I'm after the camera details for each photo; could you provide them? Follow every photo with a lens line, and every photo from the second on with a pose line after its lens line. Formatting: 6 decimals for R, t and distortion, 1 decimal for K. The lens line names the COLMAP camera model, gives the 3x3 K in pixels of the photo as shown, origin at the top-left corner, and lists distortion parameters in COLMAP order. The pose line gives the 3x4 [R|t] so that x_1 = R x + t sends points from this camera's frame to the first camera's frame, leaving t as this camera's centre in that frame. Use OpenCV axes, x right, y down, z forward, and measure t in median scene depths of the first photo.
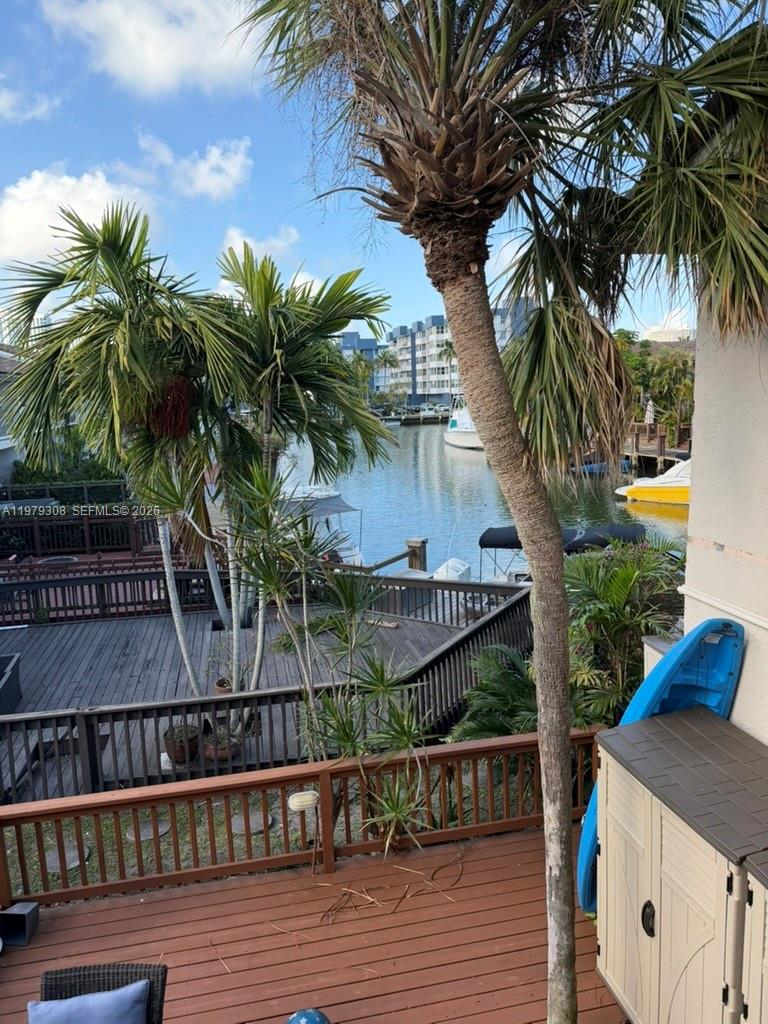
lens RADIAL K [[744.7, 0, 378.5], [0, 744.7, 509.5], [0, 0, 1]] dist [0.024030, -0.034592]
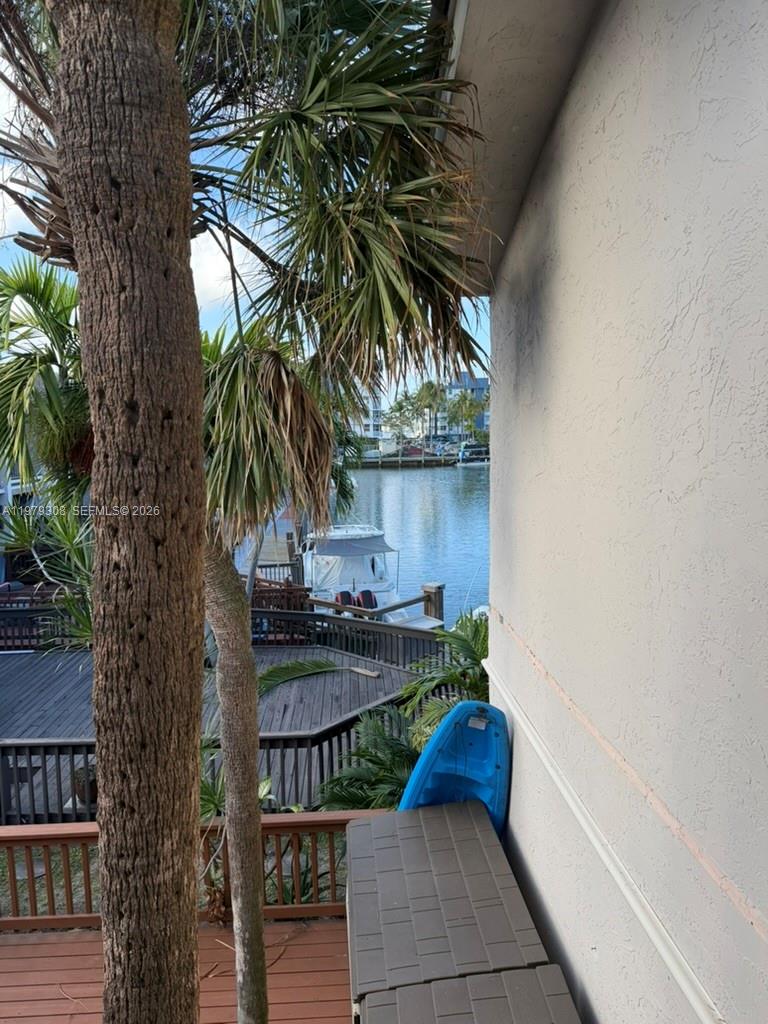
lens RADIAL K [[744.7, 0, 383.6], [0, 744.7, 501.7], [0, 0, 1]] dist [0.024030, -0.034592]
pose [[0.986652, 0.029909, -0.160073, 0.283446], [-0.039467, 0.997601, -0.056872, -0.020483], [0.157988, 0.062430, 0.985466, 0.059689]]
